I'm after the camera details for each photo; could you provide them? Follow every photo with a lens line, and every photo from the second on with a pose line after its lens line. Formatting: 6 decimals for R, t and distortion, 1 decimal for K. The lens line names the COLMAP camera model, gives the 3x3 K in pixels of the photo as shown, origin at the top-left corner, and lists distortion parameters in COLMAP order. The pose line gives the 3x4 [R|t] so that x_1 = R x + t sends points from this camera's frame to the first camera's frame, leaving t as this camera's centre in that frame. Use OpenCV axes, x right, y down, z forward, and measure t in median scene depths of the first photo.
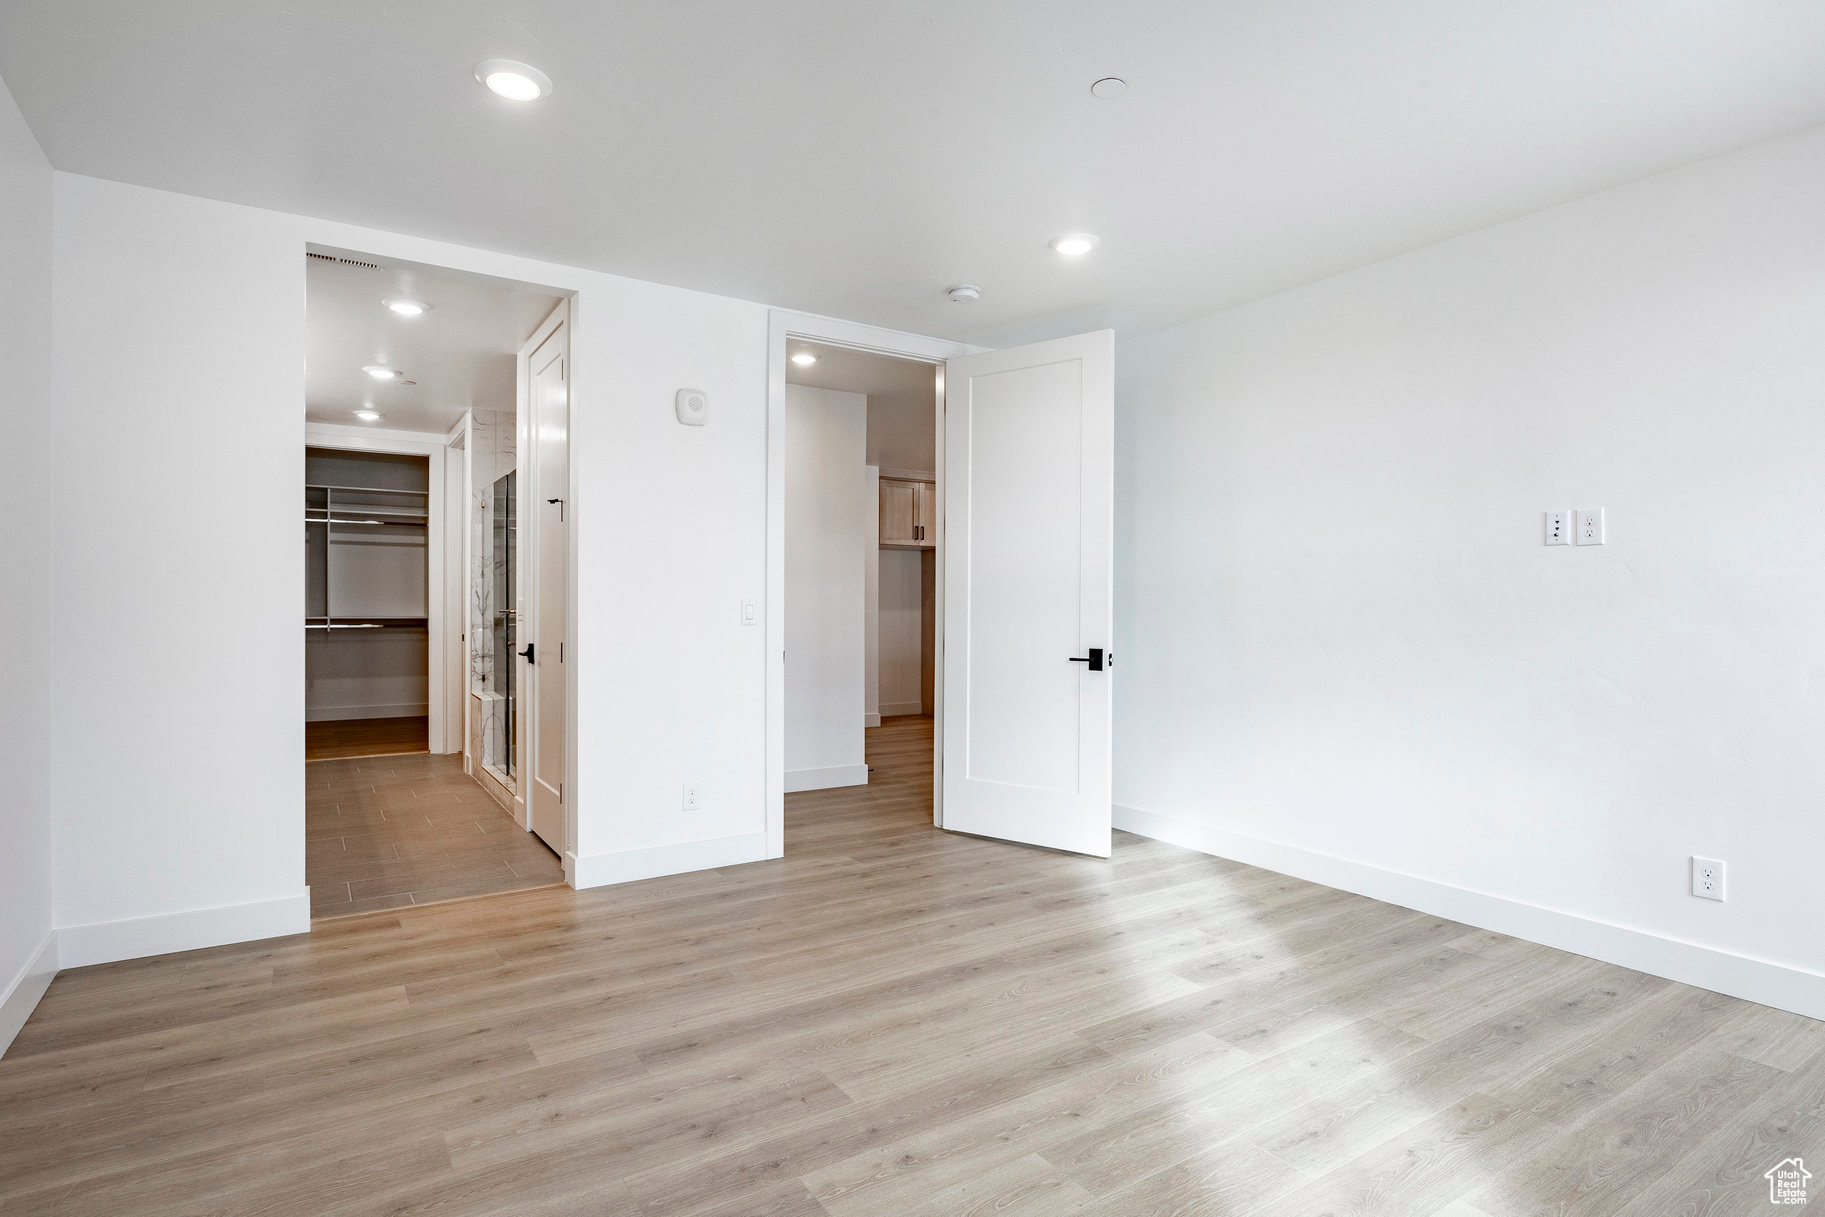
lens RADIAL K [[910.3, 0, 923.7], [0, 910.3, 608.9], [0, 0, 1]] dist [-0.016650, 0.001214]
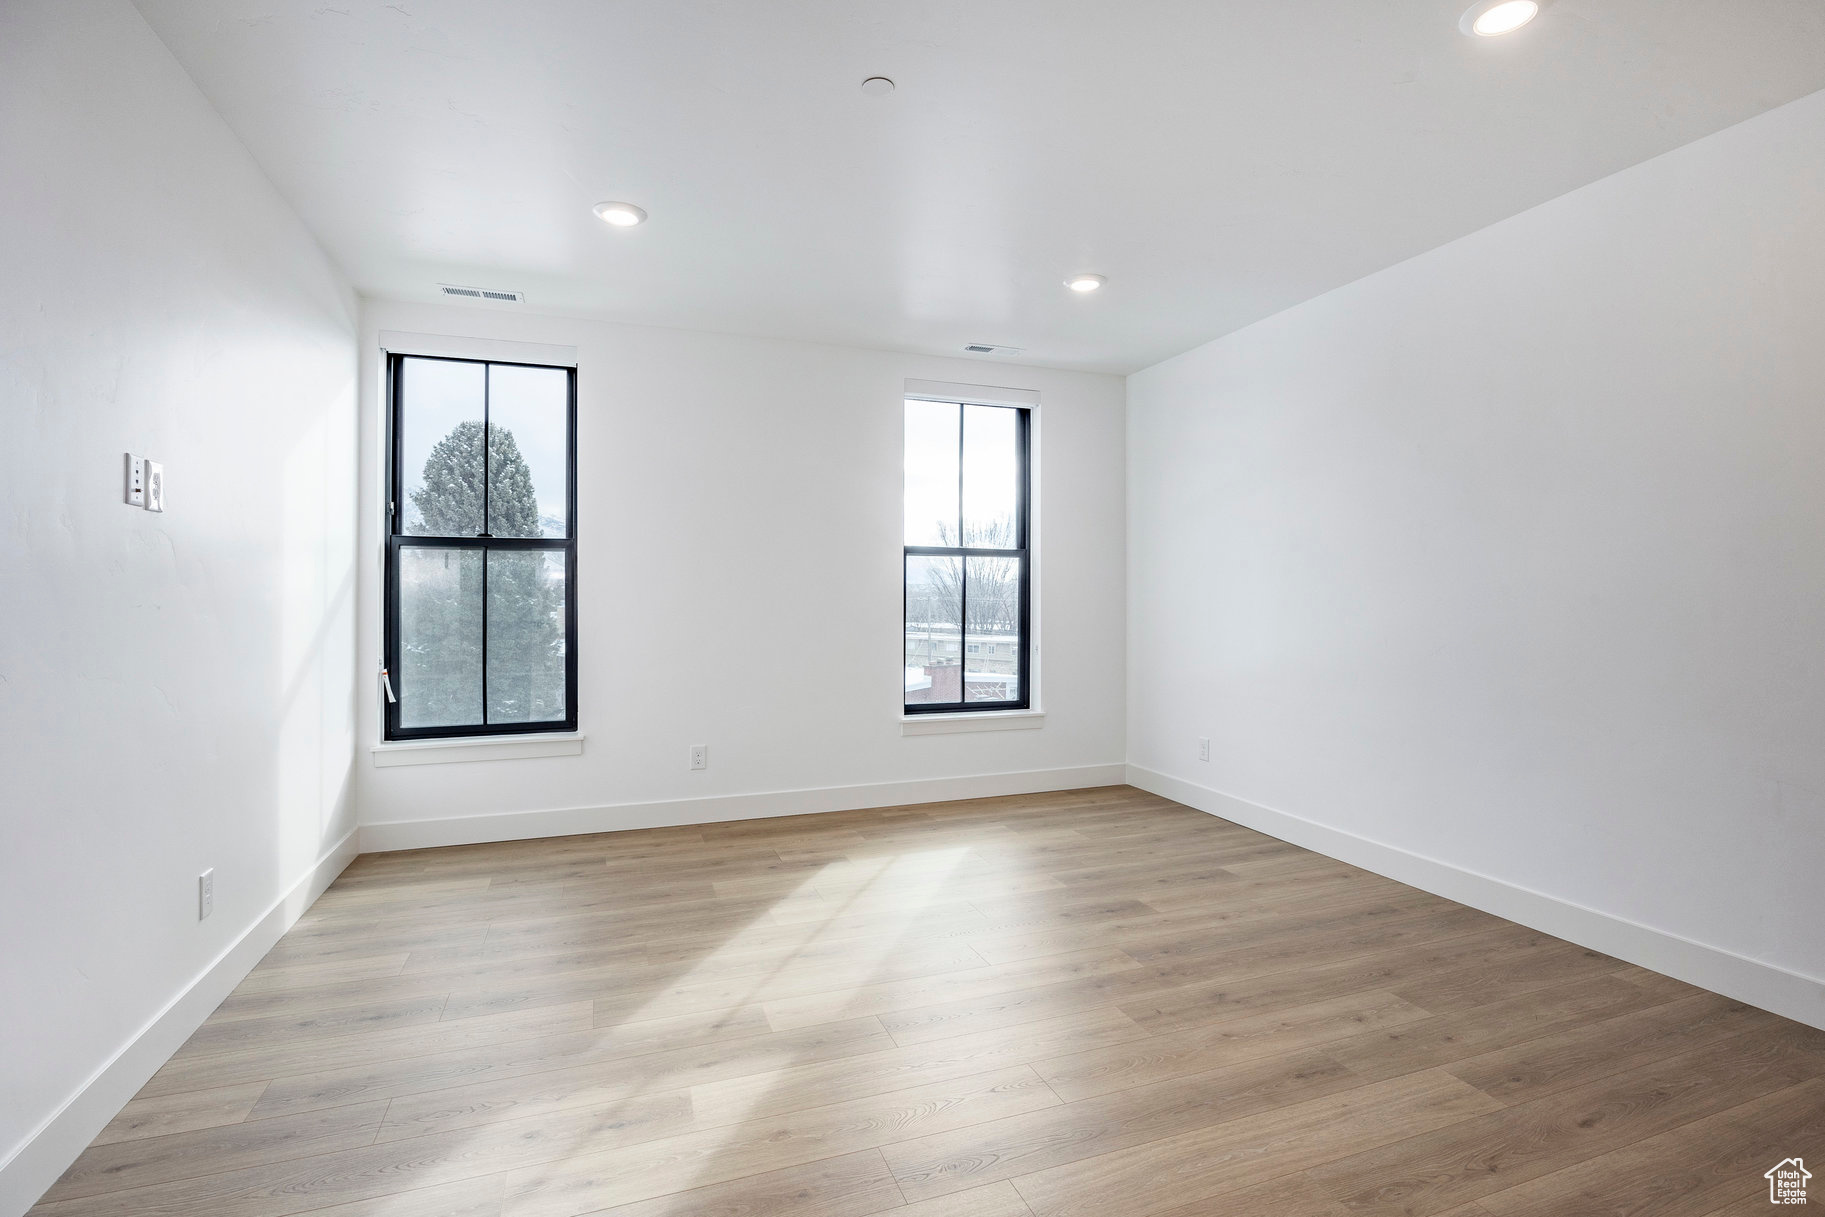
lens RADIAL K [[857.5, 0, 913.9], [0, 857.5, 598.1], [0, 0, 1]] dist [-0.014520, -0.000116]
pose [[-0.972678, -0.013001, 0.231792, -0.055533], [-0.011416, 0.999901, 0.008175, -0.014075], [-0.231876, 0.005306, -0.972731, 1.680792]]
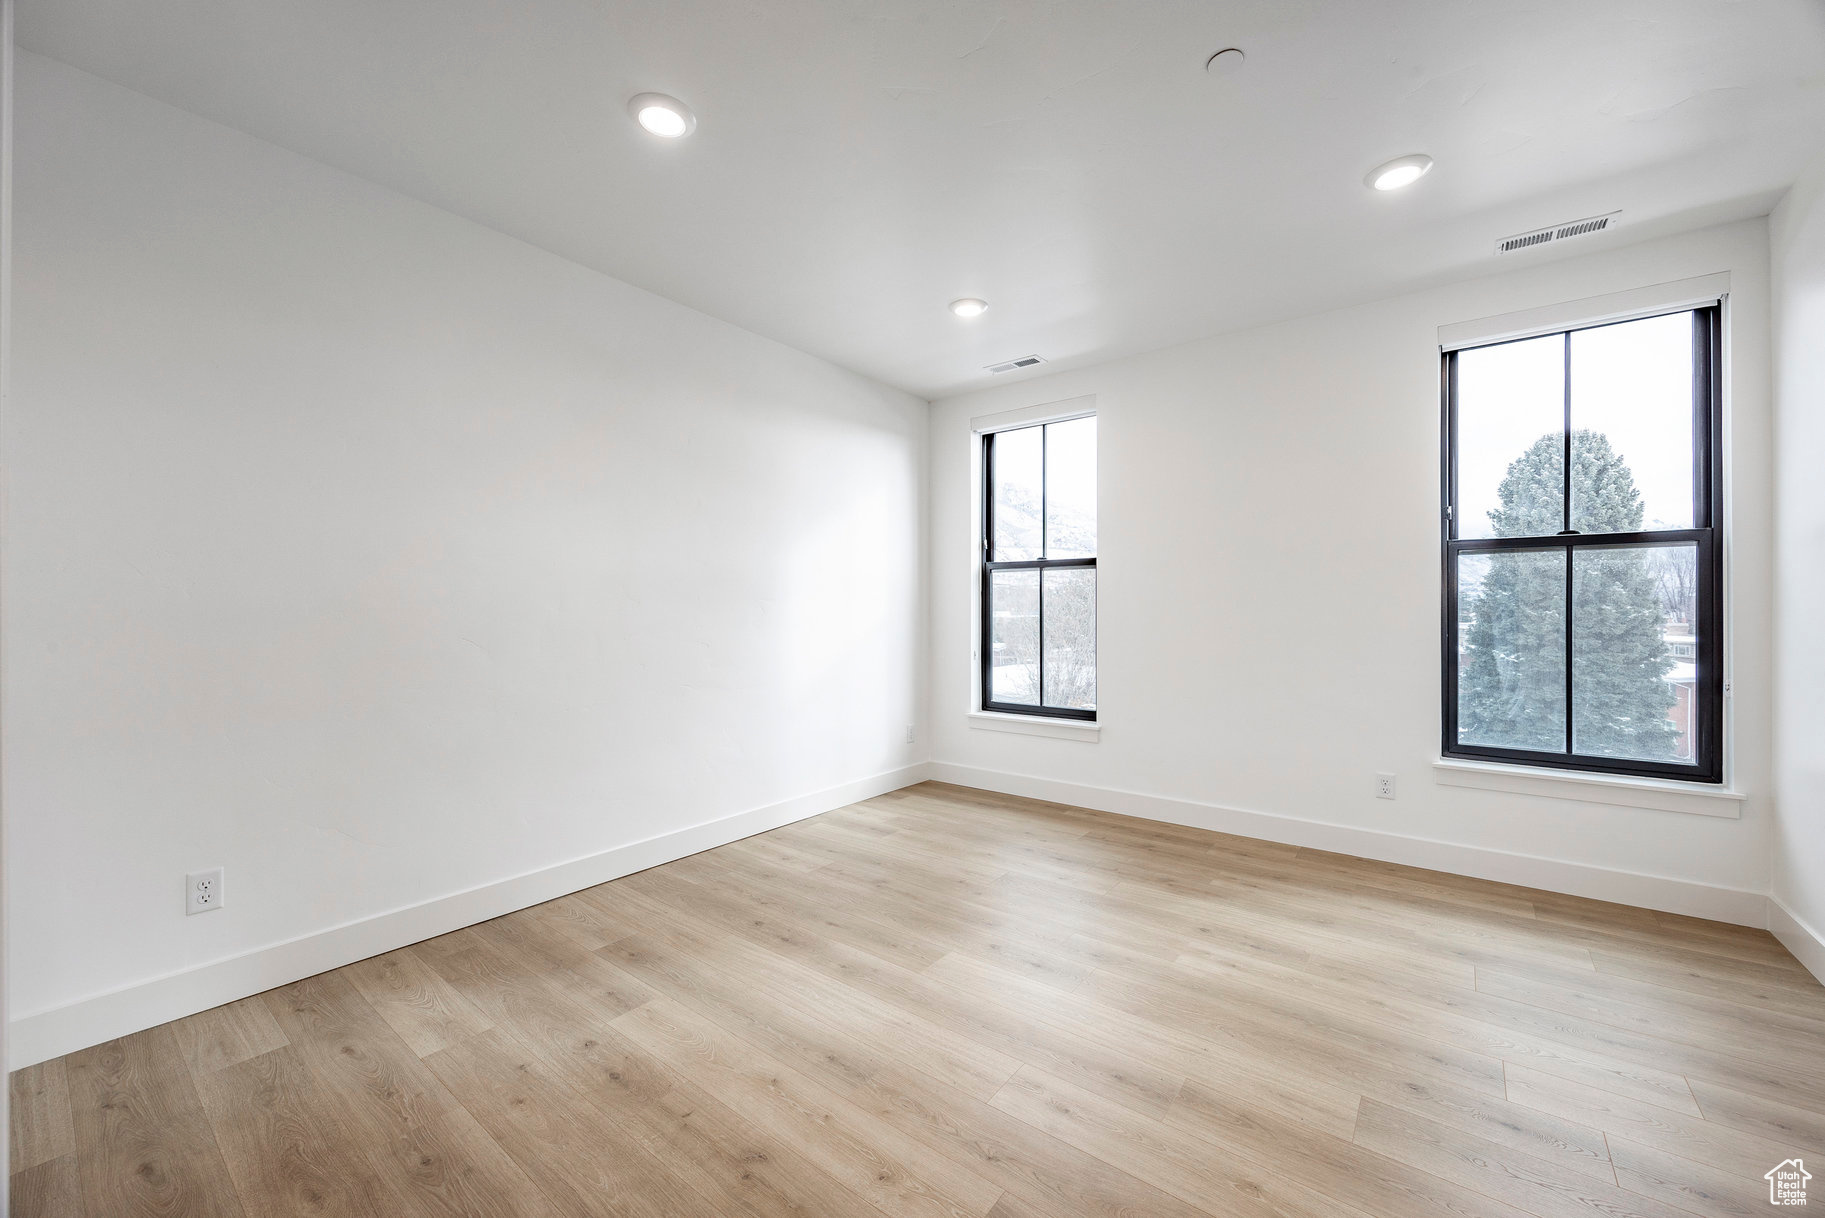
lens RADIAL K [[715.8, 0, 906.1], [0, 715.8, 604.5], [0, 0, 1]] dist [0.000515, 0.000805]
pose [[-0.302340, -0.009278, 0.953155, -0.410417], [0.002754, 0.999940, 0.010607, -0.018832], [-0.953196, 0.005832, -0.302296, 1.183844]]
